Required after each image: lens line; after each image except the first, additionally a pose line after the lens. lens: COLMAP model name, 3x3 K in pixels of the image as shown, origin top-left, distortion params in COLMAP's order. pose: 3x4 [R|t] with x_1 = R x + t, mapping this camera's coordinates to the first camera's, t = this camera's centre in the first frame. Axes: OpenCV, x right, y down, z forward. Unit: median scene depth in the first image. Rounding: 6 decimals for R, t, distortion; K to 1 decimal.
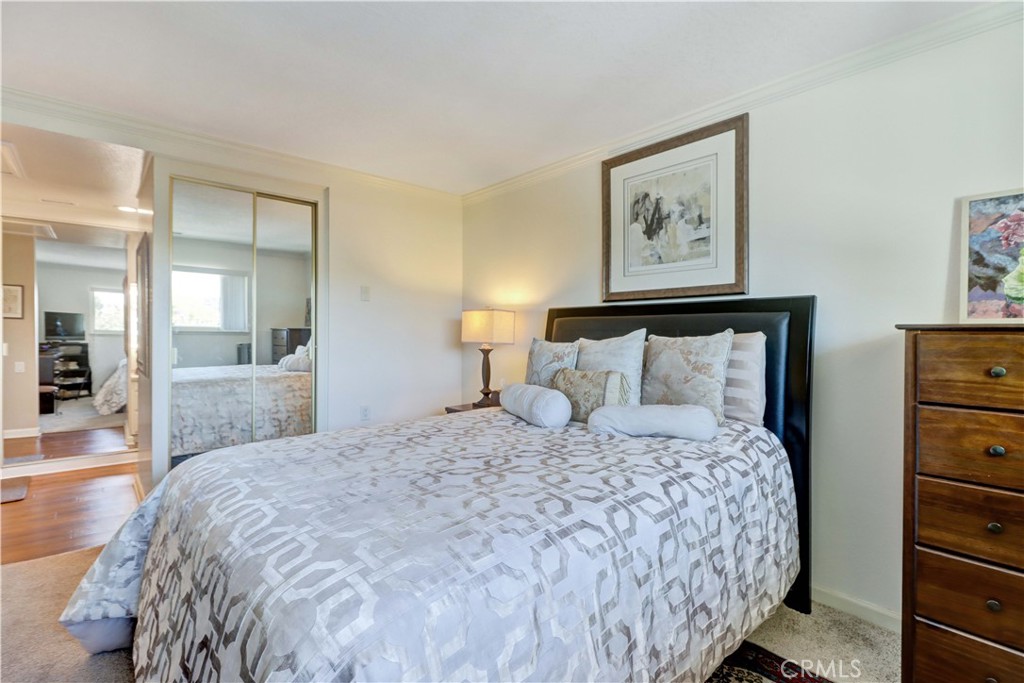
lens RADIAL K [[476.2, 0, 511.9], [0, 476.2, 338.0], [0, 0, 1]] dist [0.001916, -0.001587]
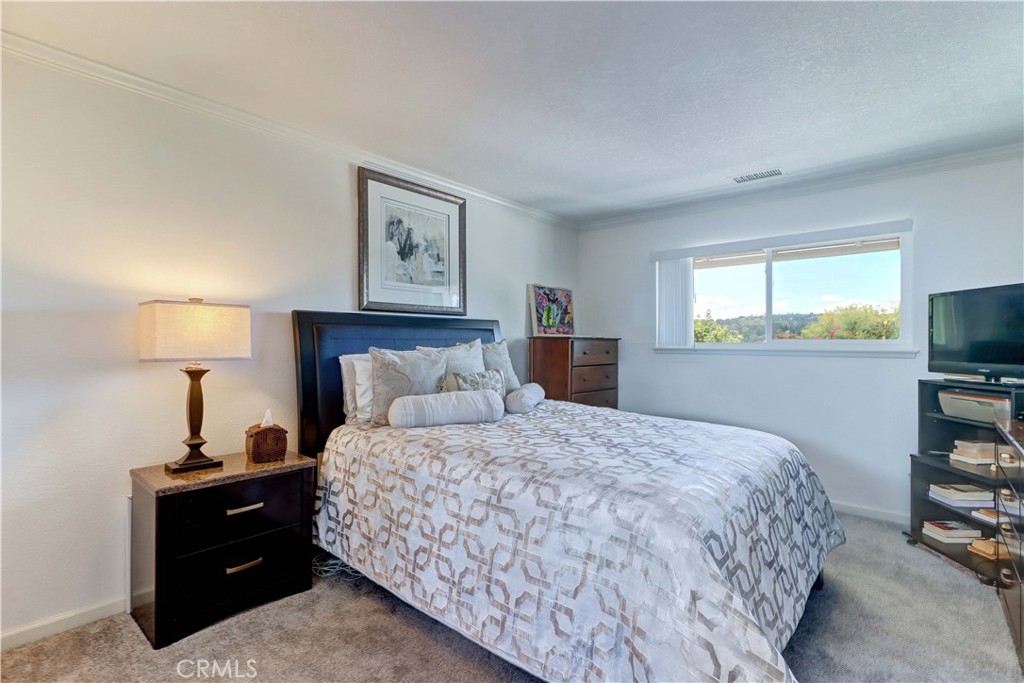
lens RADIAL K [[476.2, 0, 512.1], [0, 476.2, 342.2], [0, 0, 1]] dist [0.001916, -0.001587]
pose [[-0.139262, -0.007359, 0.990228, -0.905894], [0.014752, 0.999846, 0.009505, -0.015033], [-0.990146, 0.015931, -0.139132, 0.908261]]
